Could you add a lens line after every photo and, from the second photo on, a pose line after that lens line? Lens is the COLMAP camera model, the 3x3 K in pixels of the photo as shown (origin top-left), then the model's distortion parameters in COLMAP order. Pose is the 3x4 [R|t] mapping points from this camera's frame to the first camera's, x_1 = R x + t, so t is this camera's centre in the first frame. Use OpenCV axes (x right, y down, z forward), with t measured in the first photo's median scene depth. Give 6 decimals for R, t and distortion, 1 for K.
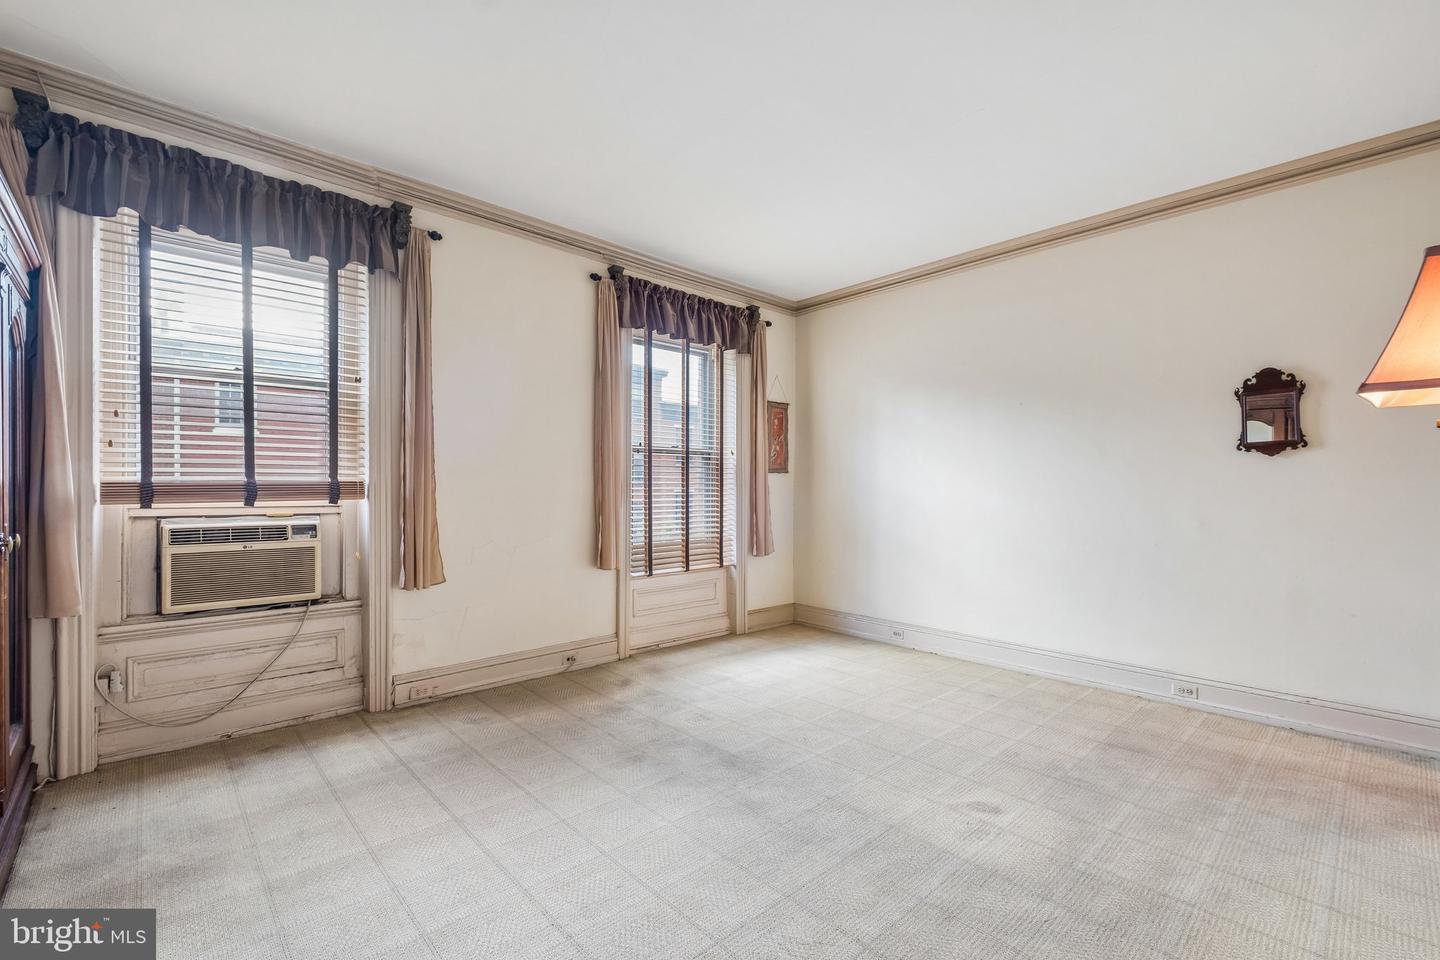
lens RADIAL K [[627.2, 0, 712.3], [0, 627.2, 483.8], [0, 0, 1]] dist [-0.006315, 0.000713]
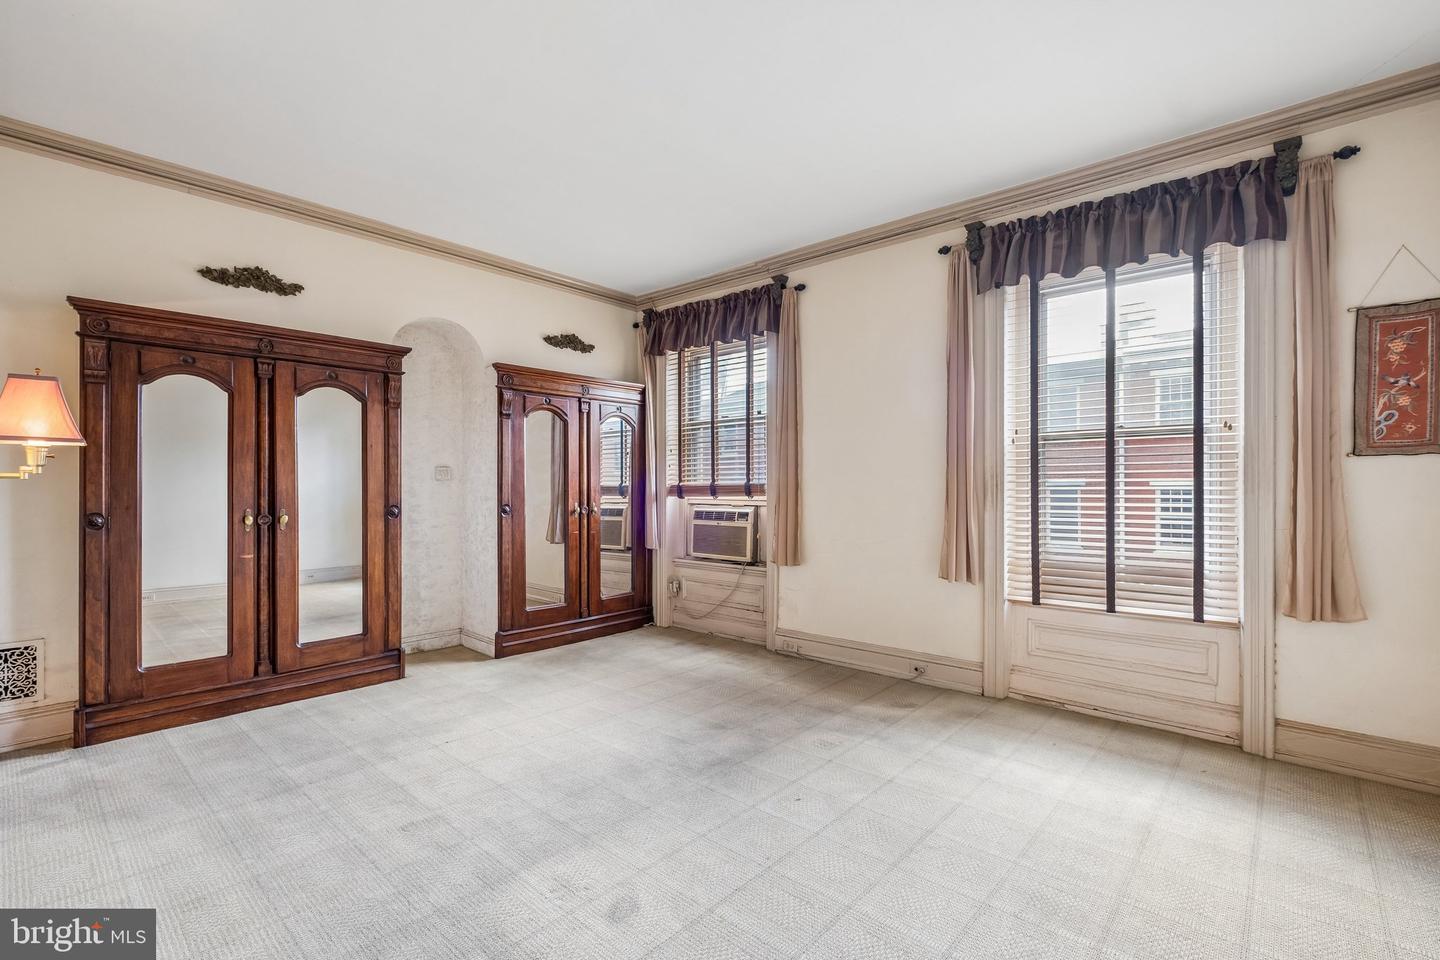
lens RADIAL K [[658.2, 0, 720.0], [0, 658.2, 480.0], [0, 0, 1]] dist [-0.001833, 0.000026]
pose [[0.090401, -0.013385, -0.995815, 0.901159], [0.007829, 0.999888, -0.012729, 0.006500], [0.995875, -0.006646, 0.090496, 0.757737]]
